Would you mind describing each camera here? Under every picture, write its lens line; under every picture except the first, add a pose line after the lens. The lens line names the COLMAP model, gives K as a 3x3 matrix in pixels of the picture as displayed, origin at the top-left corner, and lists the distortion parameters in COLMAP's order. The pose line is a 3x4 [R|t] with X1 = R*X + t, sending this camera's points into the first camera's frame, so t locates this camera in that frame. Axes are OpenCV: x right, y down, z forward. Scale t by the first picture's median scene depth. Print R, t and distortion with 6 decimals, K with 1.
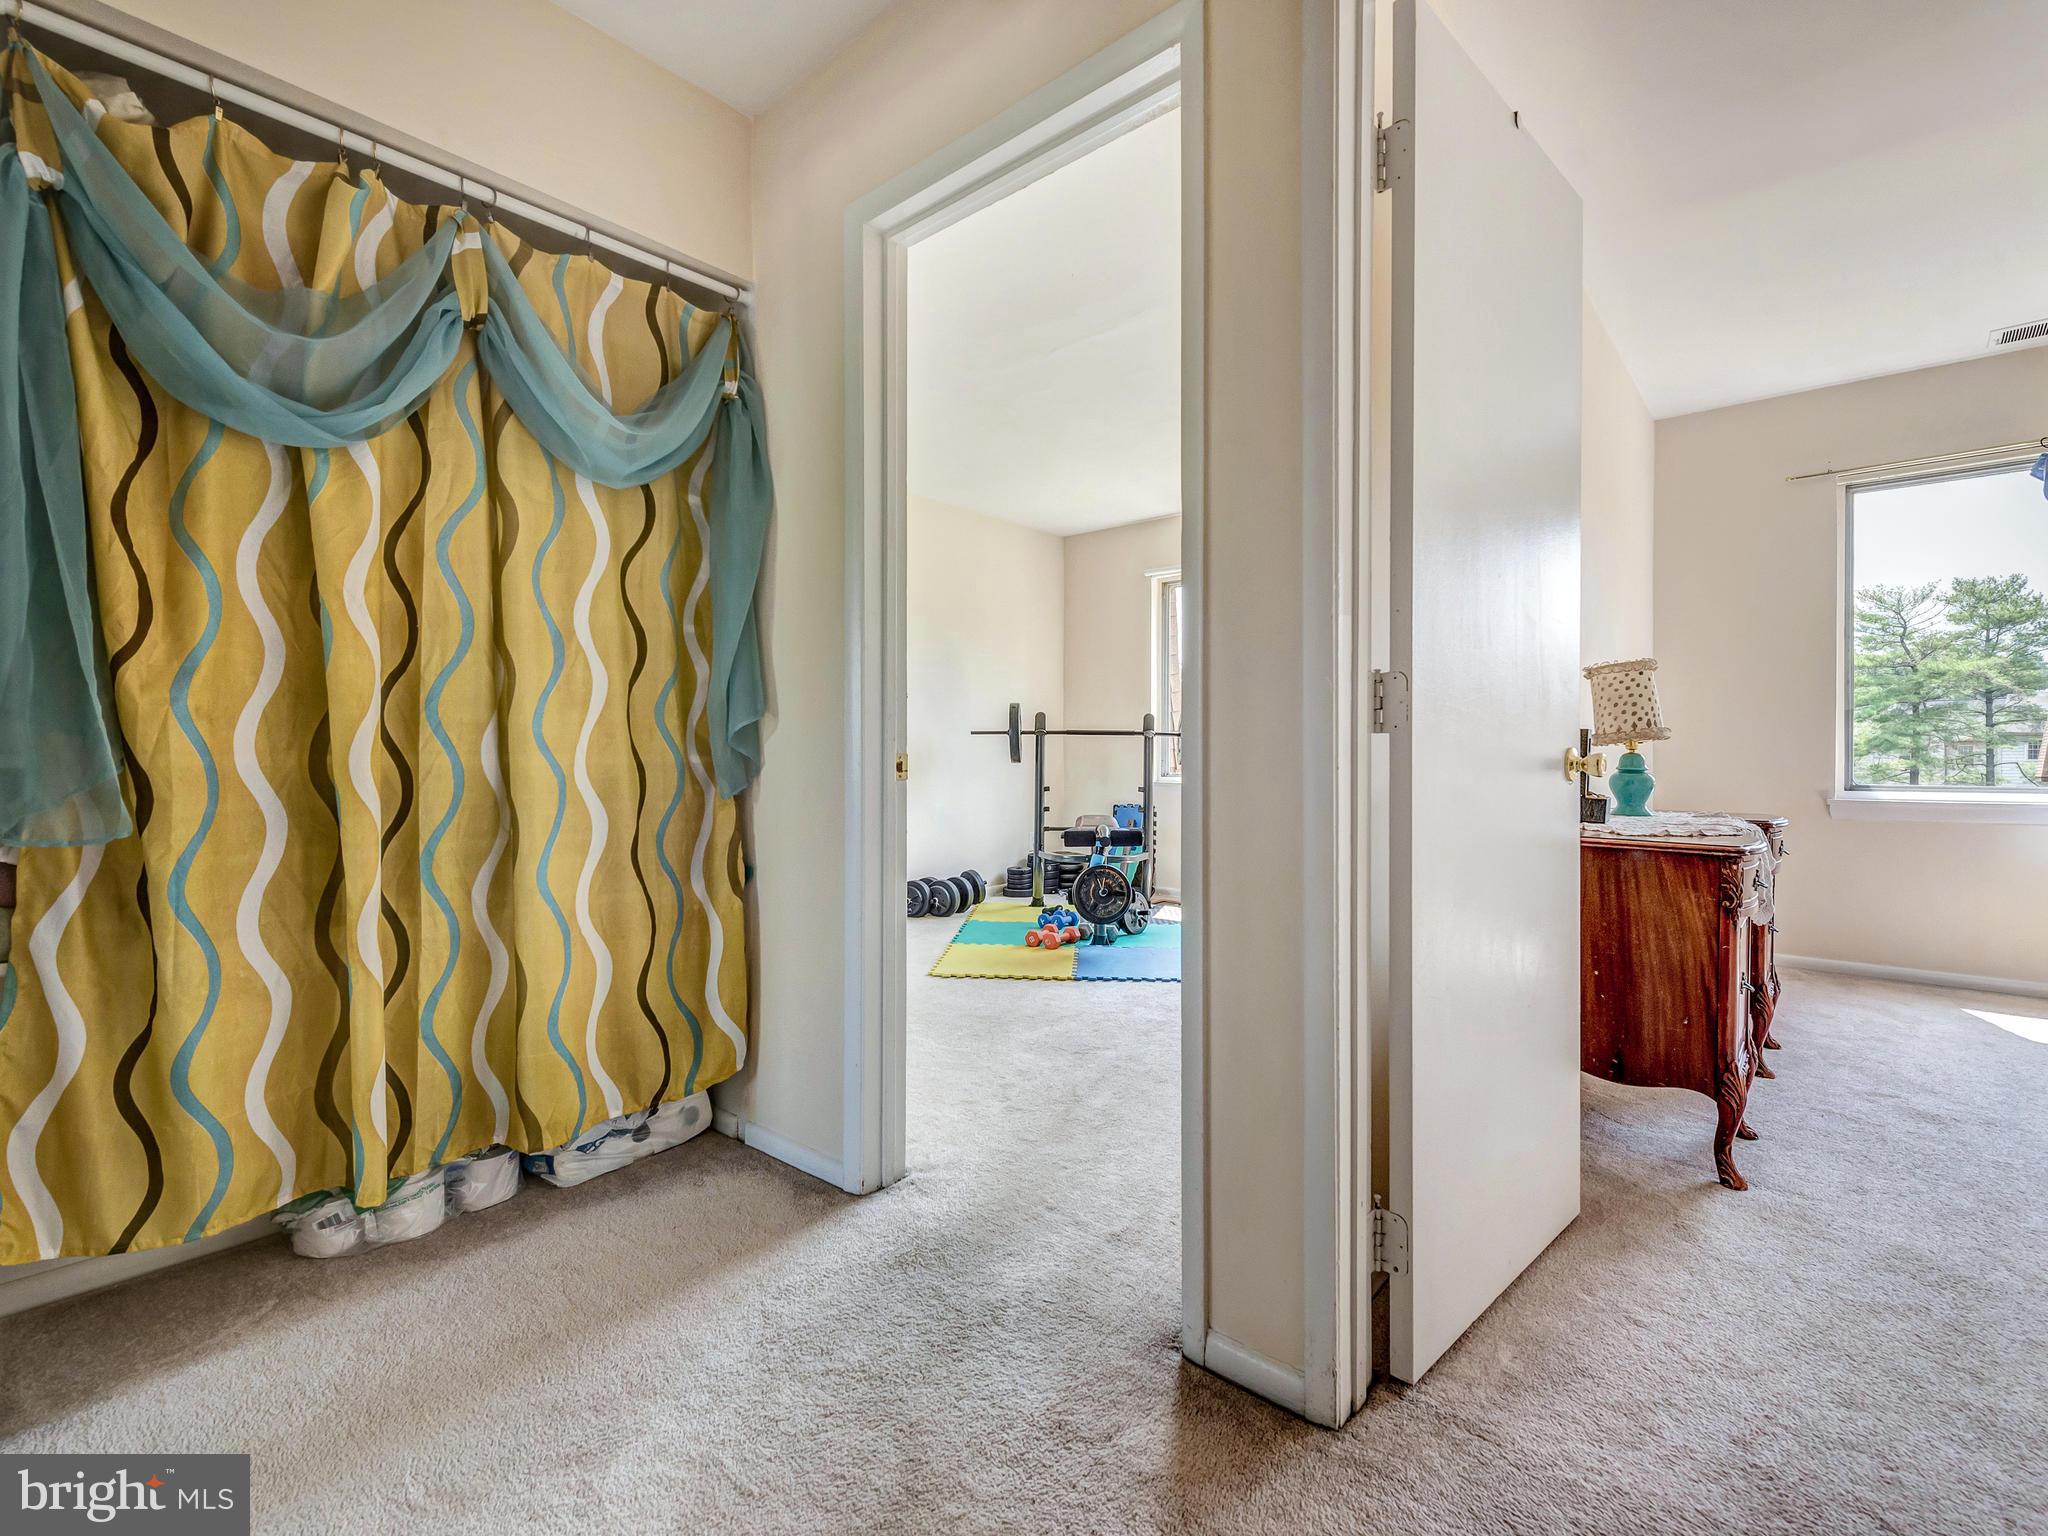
lens RADIAL K [[945.2, 0, 1016.6], [0, 945.2, 753.2], [0, 0, 1]] dist [0.000174, -0.000643]
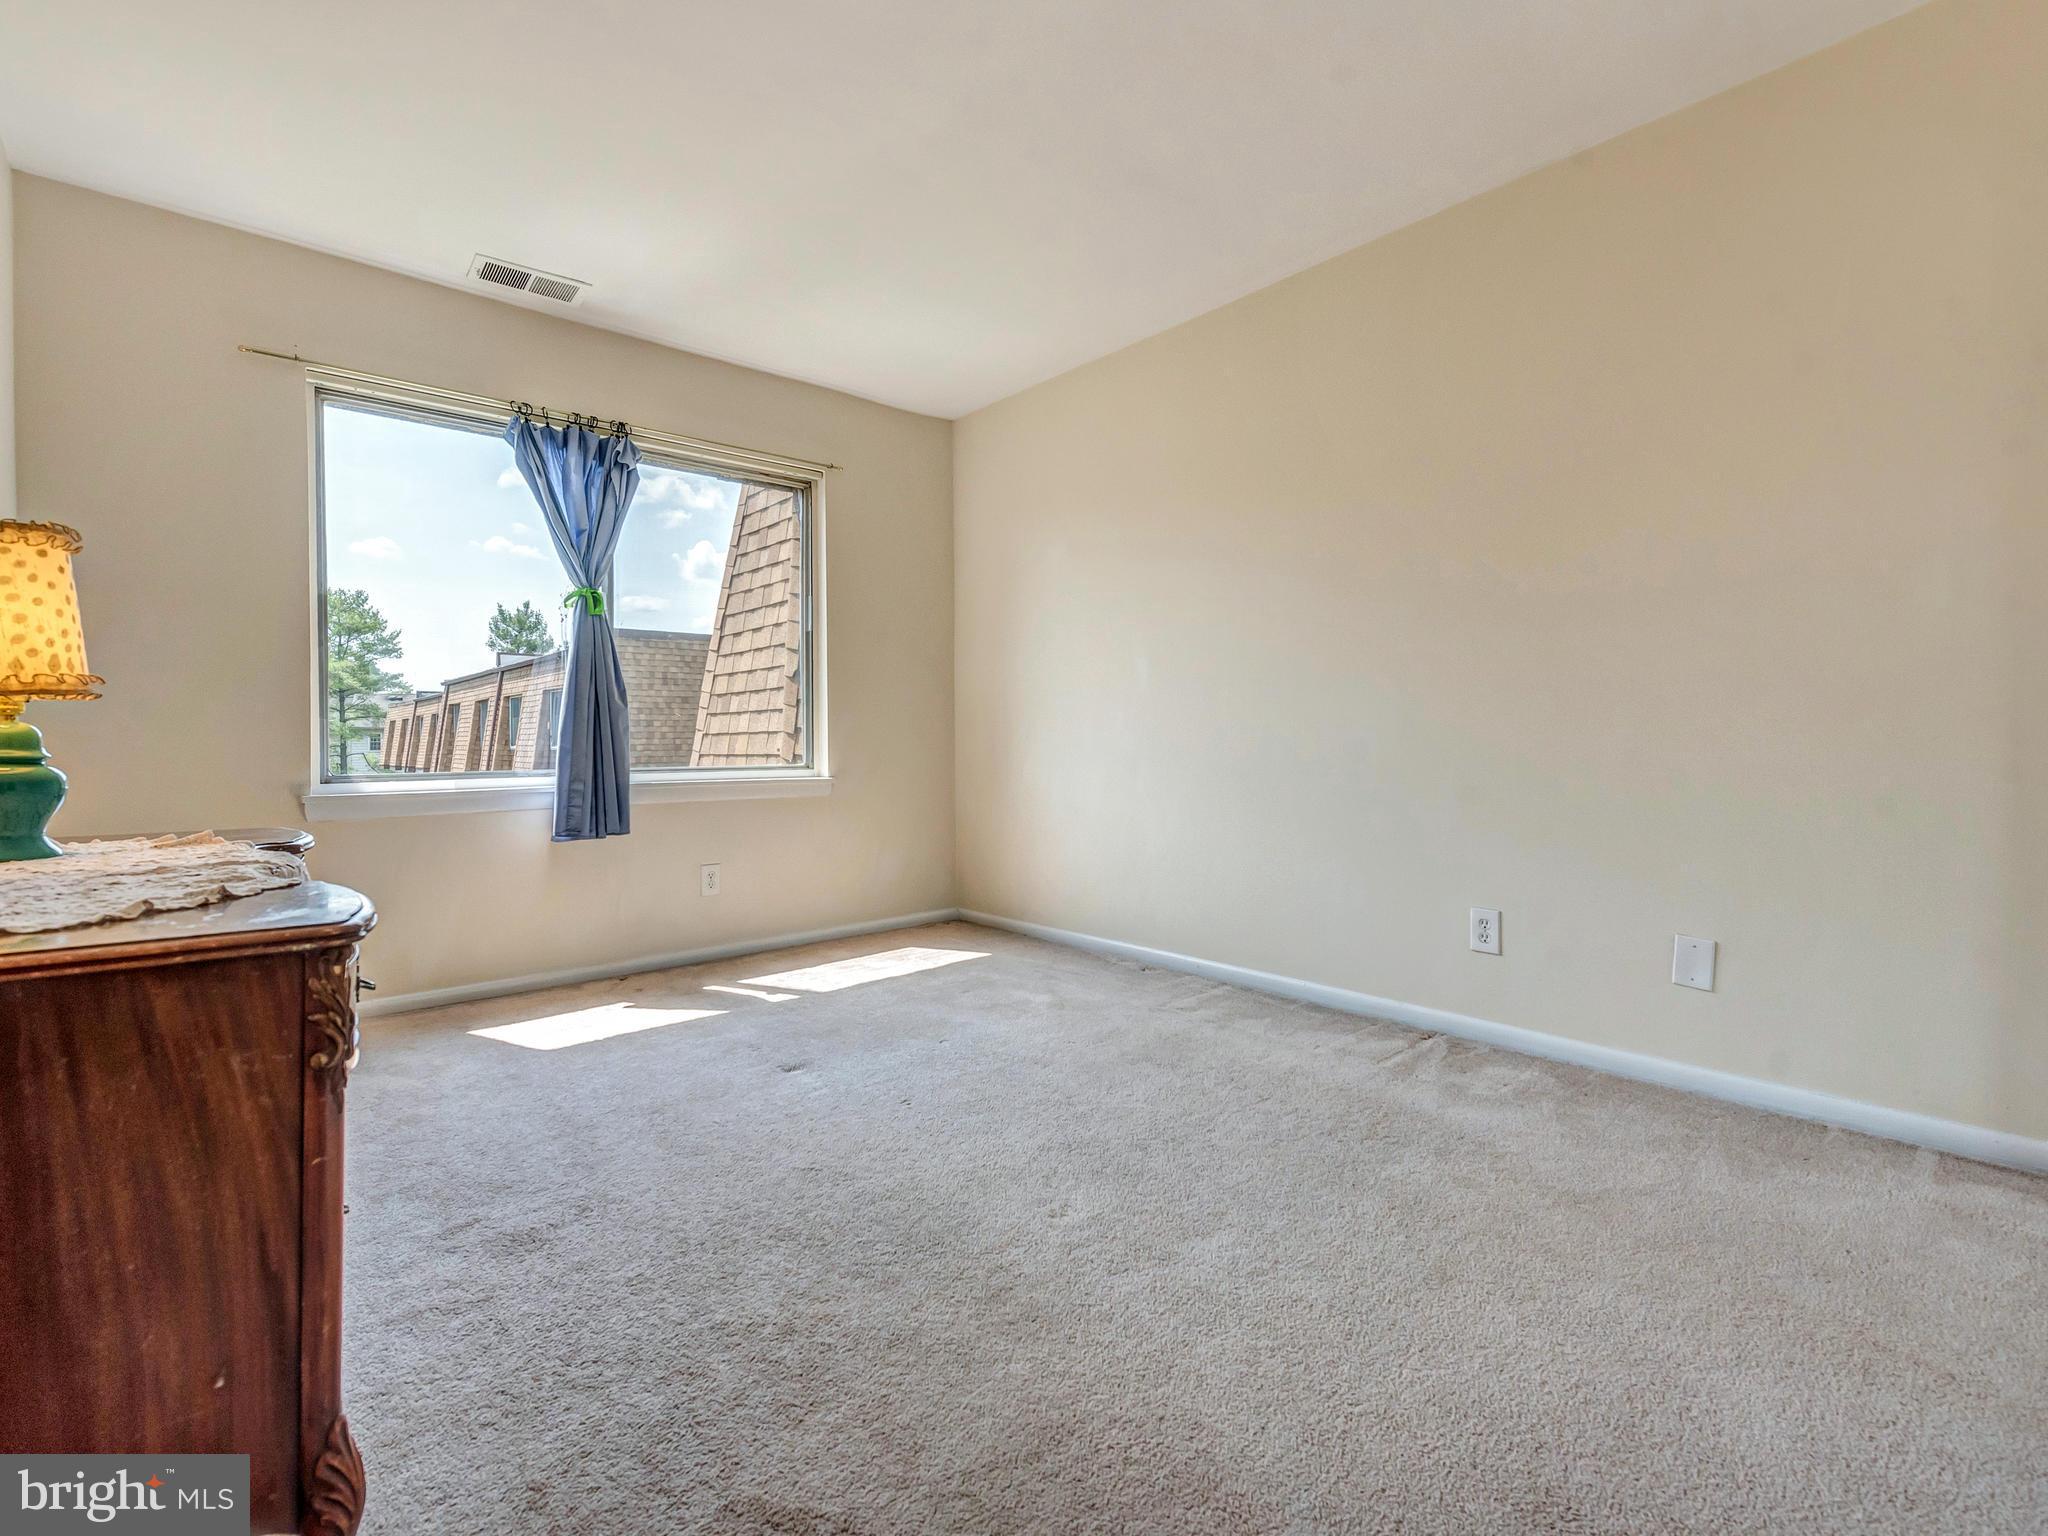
lens RADIAL K [[945.2, 0, 1016.6], [0, 945.2, 753.2], [0, 0, 1]] dist [0.000174, -0.000643]
pose [[0.140602, -0.007854, 0.990035, 0.124245], [0.000901, 0.999969, 0.007804, 0.005791], [-0.990066, -0.000205, 0.140604, 0.209219]]
